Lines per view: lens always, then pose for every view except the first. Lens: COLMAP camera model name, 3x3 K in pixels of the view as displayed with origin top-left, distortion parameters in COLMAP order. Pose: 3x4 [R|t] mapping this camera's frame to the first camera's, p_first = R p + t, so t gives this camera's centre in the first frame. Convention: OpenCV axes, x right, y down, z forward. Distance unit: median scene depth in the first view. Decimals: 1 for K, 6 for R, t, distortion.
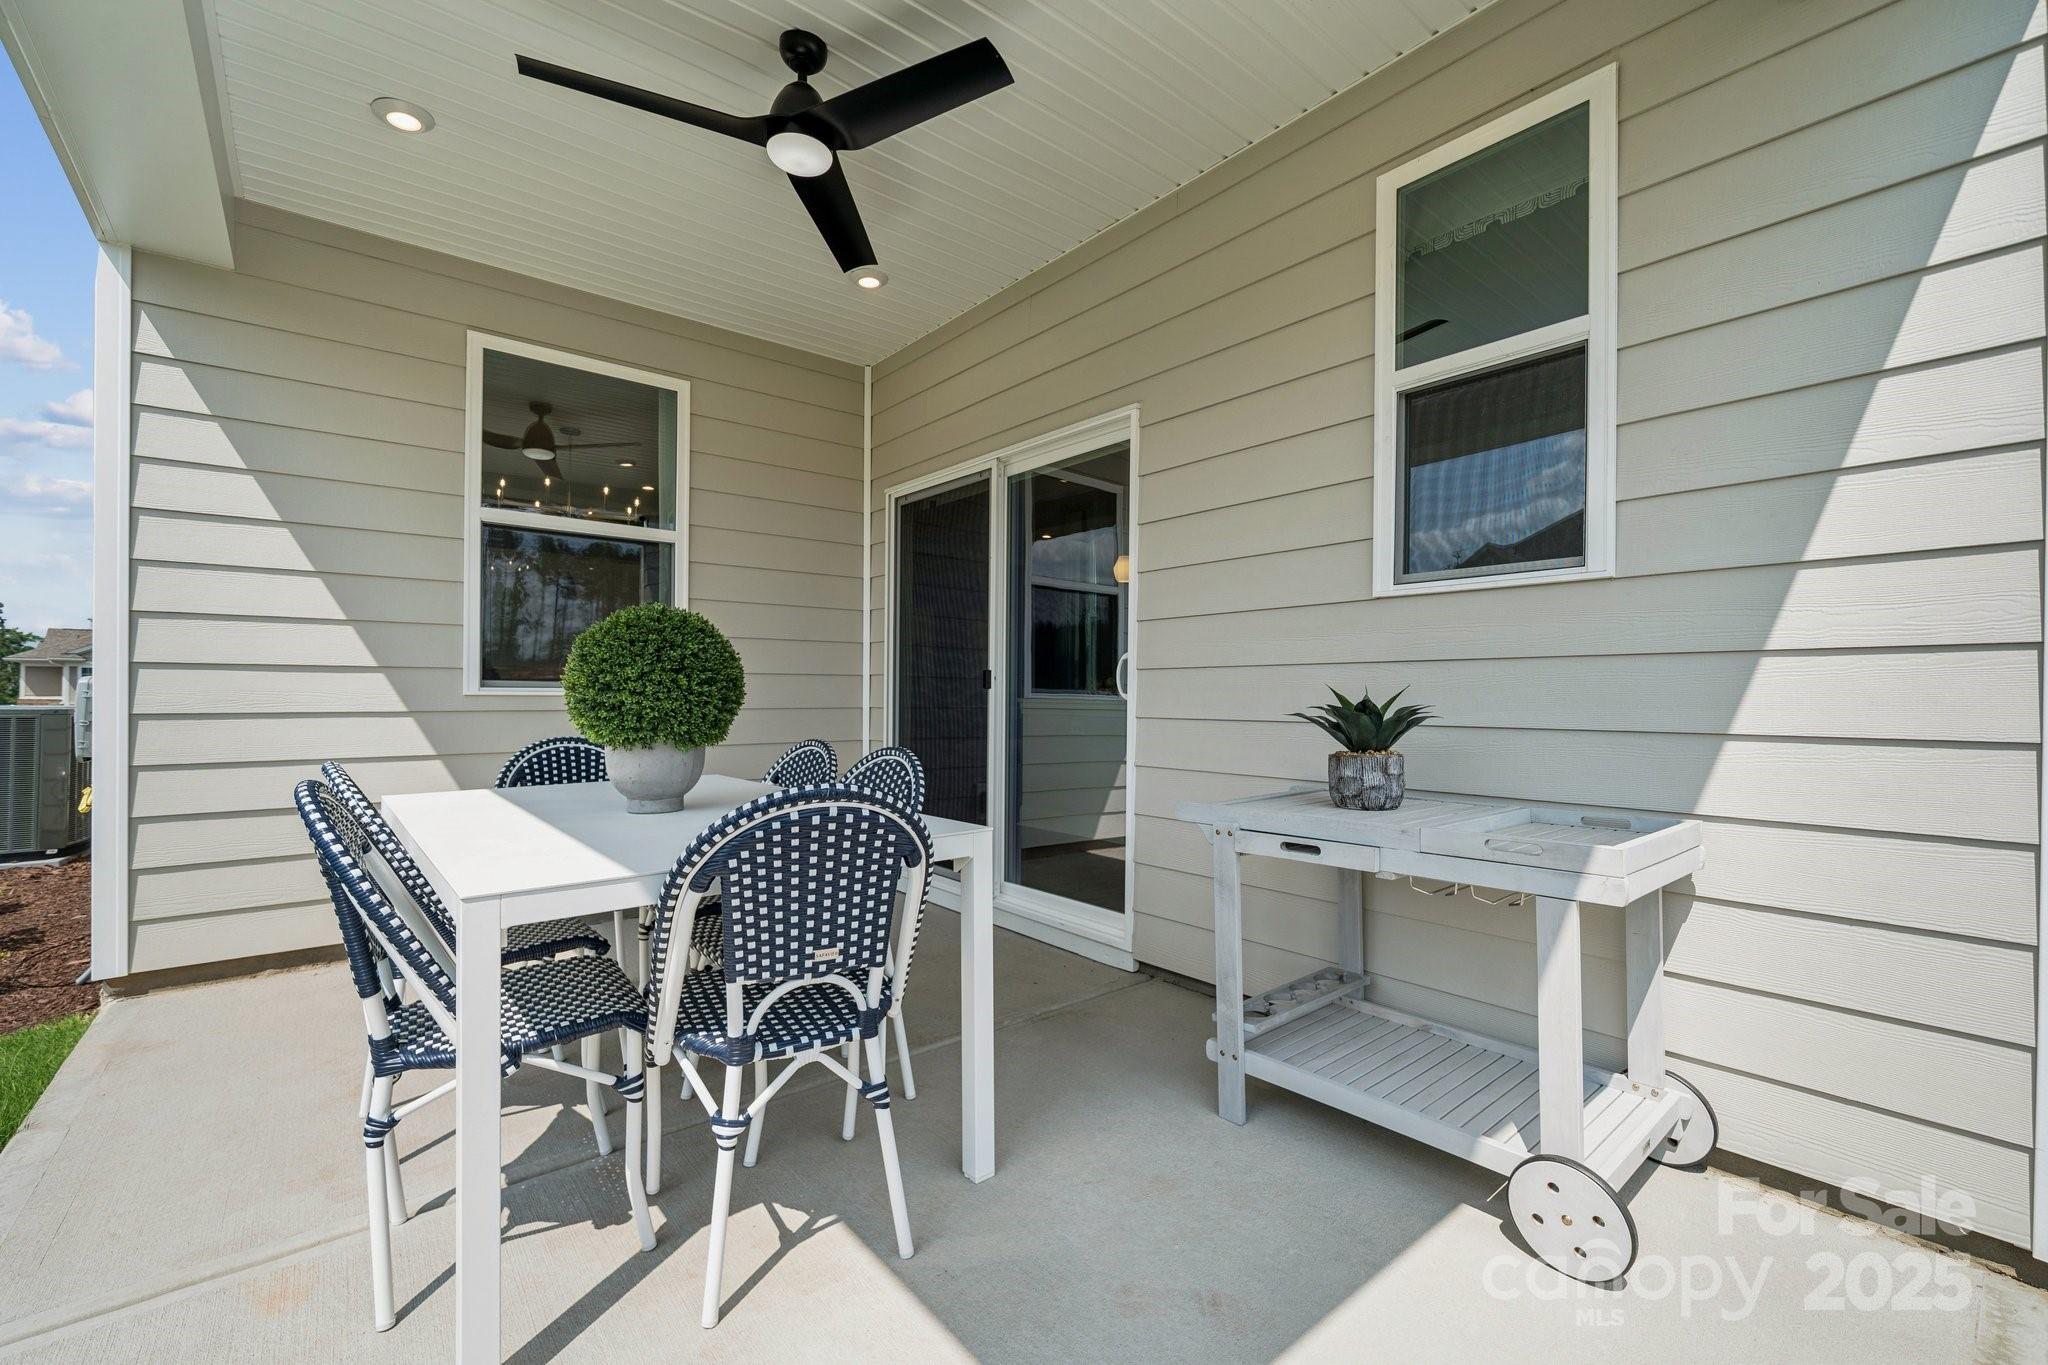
lens RADIAL K [[851.6, 0, 1025.0], [0, 851.6, 687.8], [0, 0, 1]] dist [-0.001293, -0.000097]
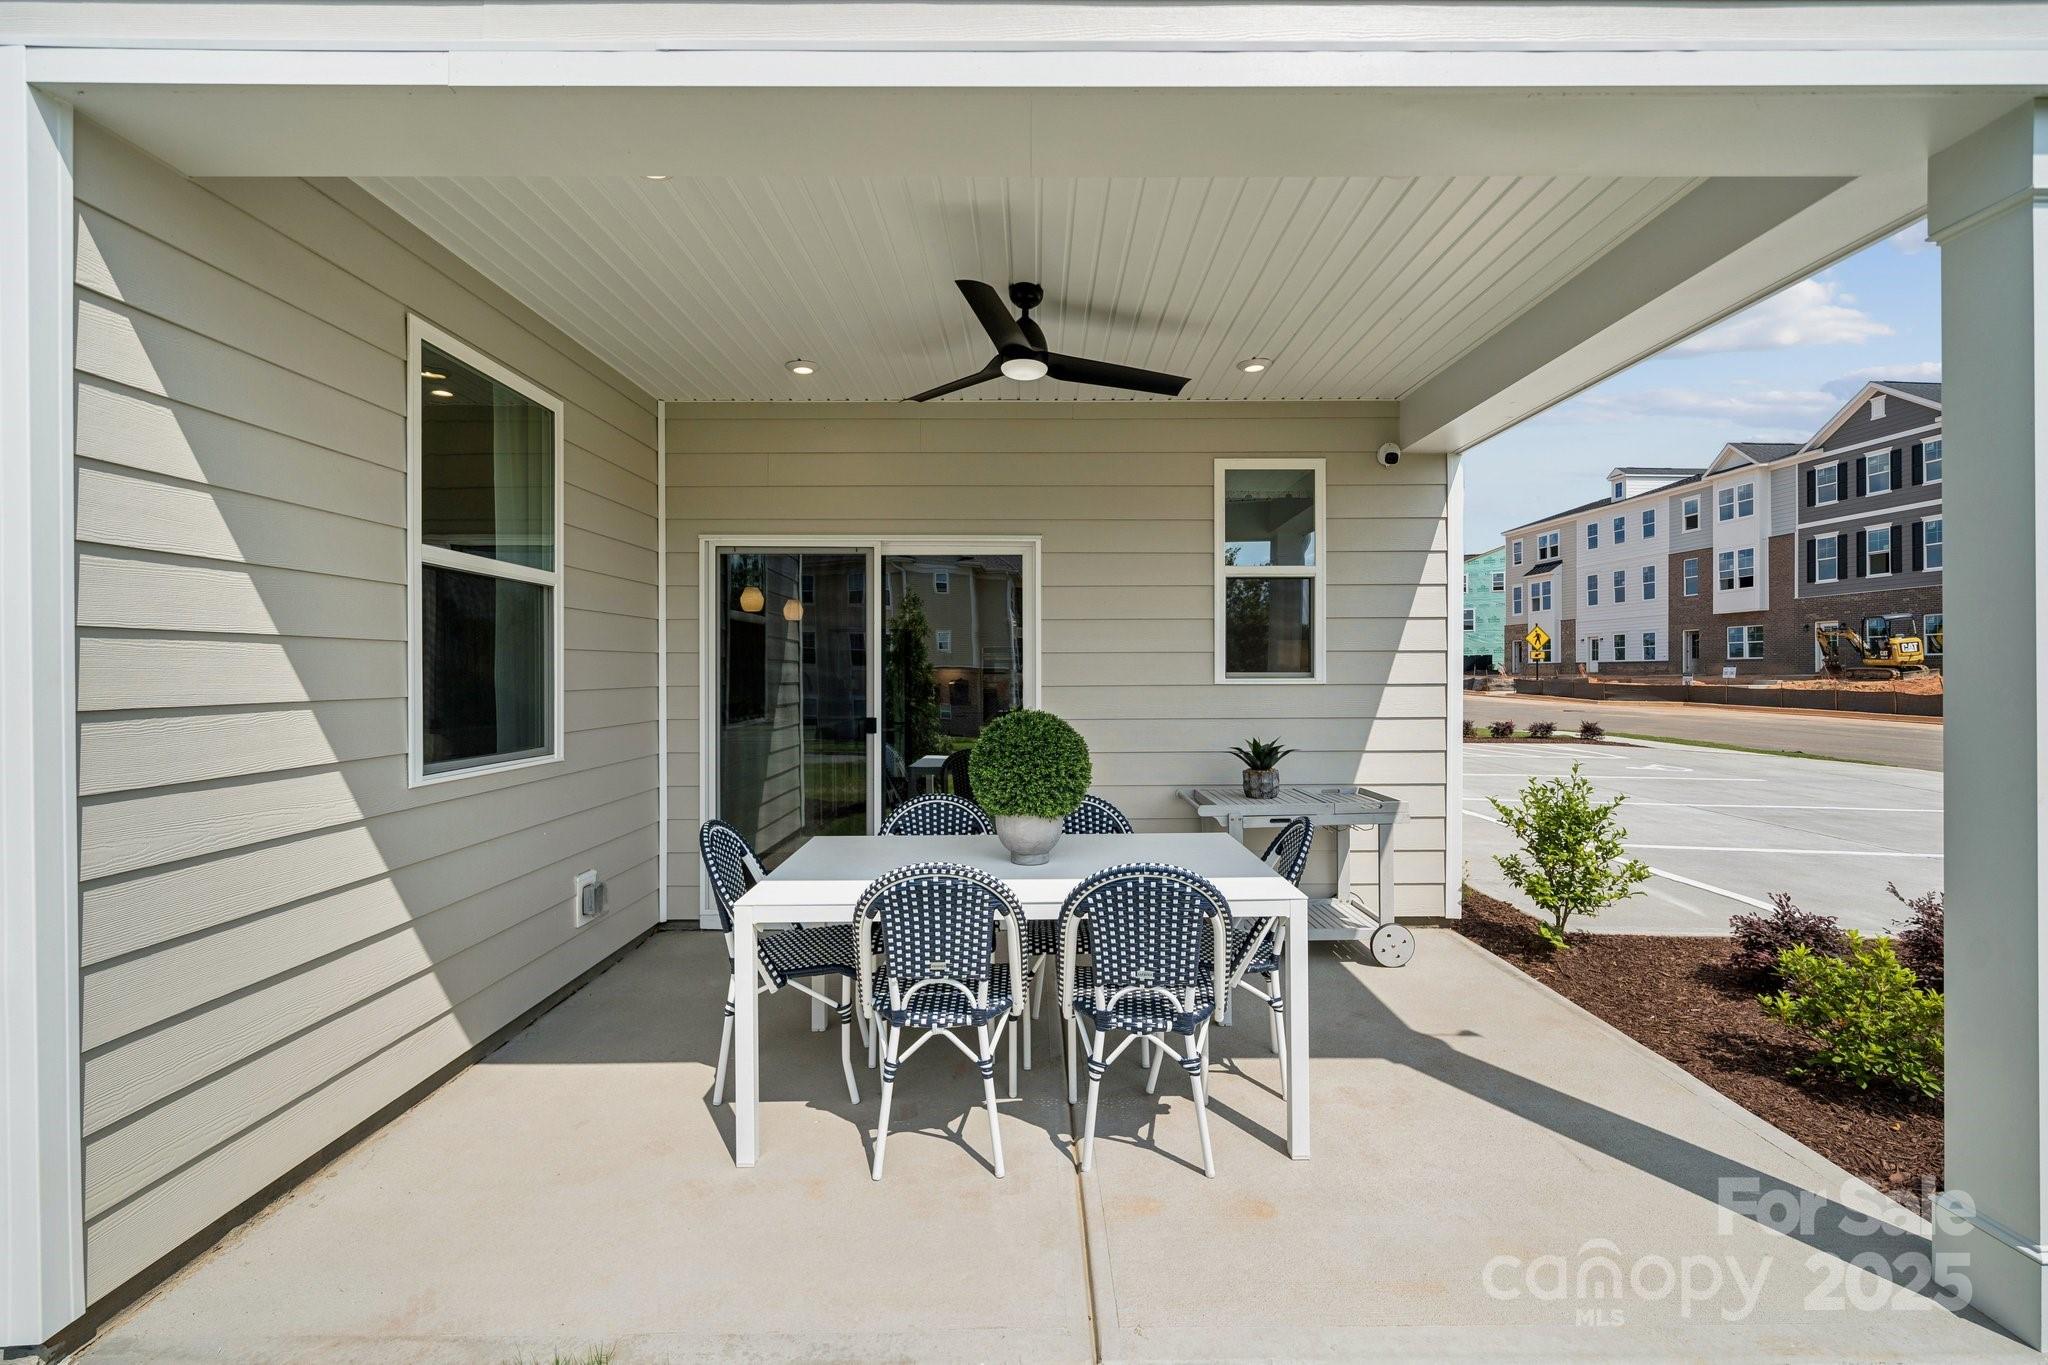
lens RADIAL K [[851.6, 0, 1028.5], [0, 851.6, 670.6], [0, 0, 1]] dist [-0.001293, -0.000097]
pose [[0.640410, -0.004942, 0.768017, -0.927148], [0.000893, 0.999983, 0.005690, -0.106076], [-0.768033, -0.002958, 0.640404, 0.082140]]
